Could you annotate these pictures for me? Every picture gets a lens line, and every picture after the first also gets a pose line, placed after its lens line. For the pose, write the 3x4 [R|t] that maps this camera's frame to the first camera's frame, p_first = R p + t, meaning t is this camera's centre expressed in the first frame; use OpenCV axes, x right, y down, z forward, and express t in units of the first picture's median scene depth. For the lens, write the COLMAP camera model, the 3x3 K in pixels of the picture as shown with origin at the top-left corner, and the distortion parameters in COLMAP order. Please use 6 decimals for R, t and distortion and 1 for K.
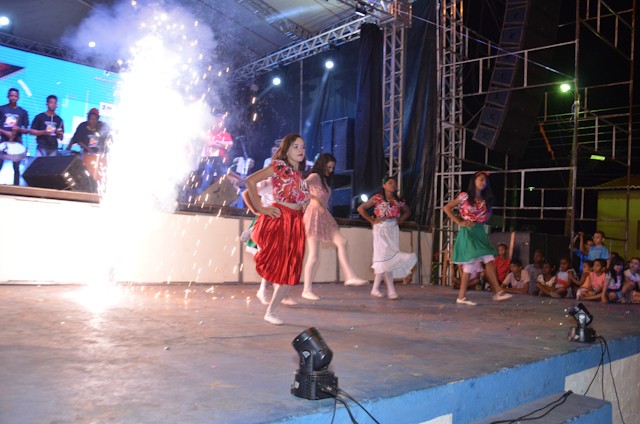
lens RADIAL K [[701.6, 0, 320.0], [0, 701.6, 212.0], [0, 0, 1]] dist [-0.062006, 0.029810]
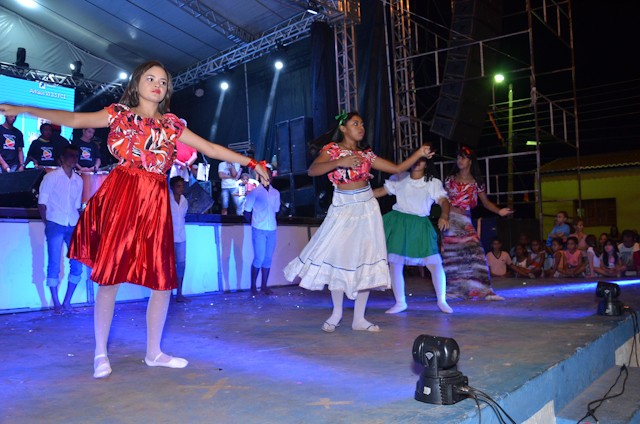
lens RADIAL K [[676.2, 0, 320.0], [0, 676.2, 212.0], [0, 0, 1]] dist [-0.089859, 0.002742]
pose [[0.985240, -0.075295, 0.153728, -0.096866], [0.076536, 0.997064, -0.002164, 0.003269], [-0.153114, 0.013898, 0.988111, 0.055560]]
